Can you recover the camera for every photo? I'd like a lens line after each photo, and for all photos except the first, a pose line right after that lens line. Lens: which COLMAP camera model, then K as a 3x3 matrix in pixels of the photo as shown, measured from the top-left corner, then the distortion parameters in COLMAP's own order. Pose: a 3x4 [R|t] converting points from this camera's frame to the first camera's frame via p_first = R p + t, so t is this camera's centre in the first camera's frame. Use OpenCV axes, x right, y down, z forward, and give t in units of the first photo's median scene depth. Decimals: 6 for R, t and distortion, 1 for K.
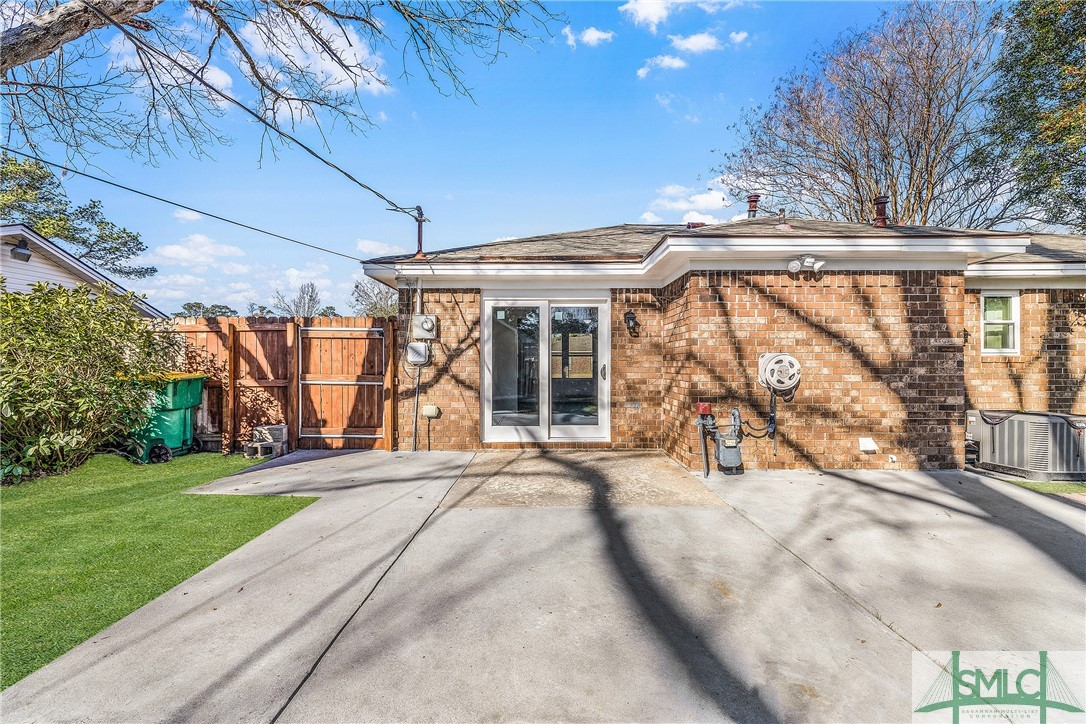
lens RADIAL K [[457.3, 0, 539.9], [0, 457.3, 367.2], [0, 0, 1]] dist [-0.004669, 0.000375]
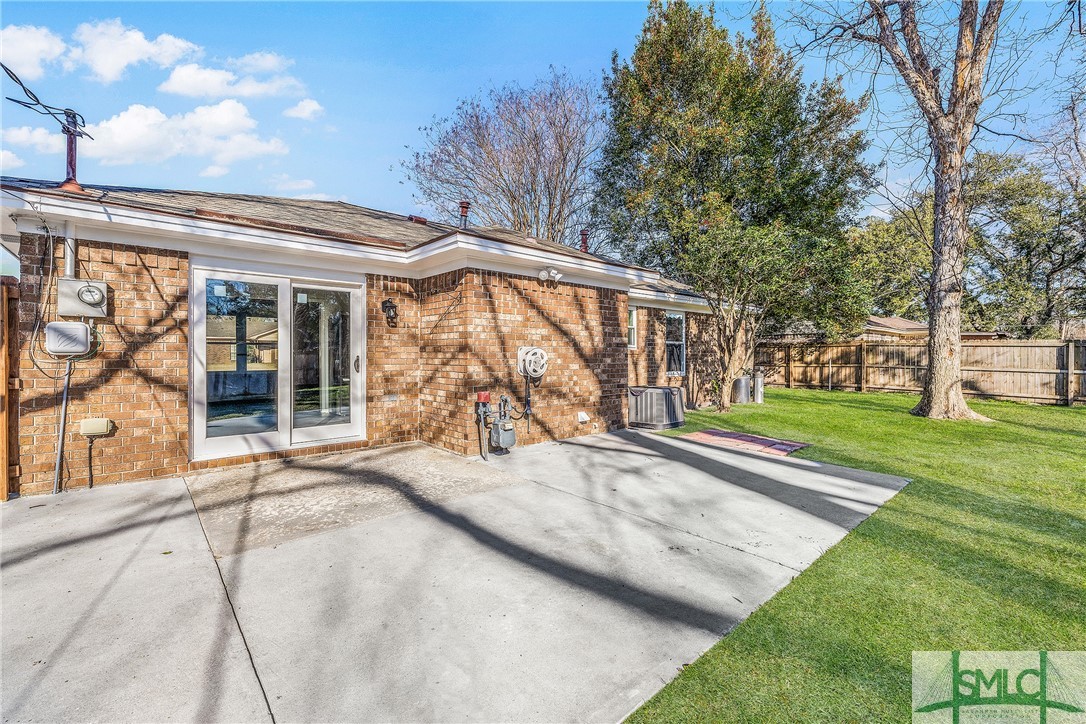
lens RADIAL K [[457.3, 0, 542.4], [0, 457.3, 354.7], [0, 0, 1]] dist [-0.004669, 0.000375]
pose [[0.740382, 0.000324, 0.672186, -0.237542], [0.001226, 0.999998, -0.001833, -0.006708], [-0.672185, 0.002181, 0.740380, 0.093028]]
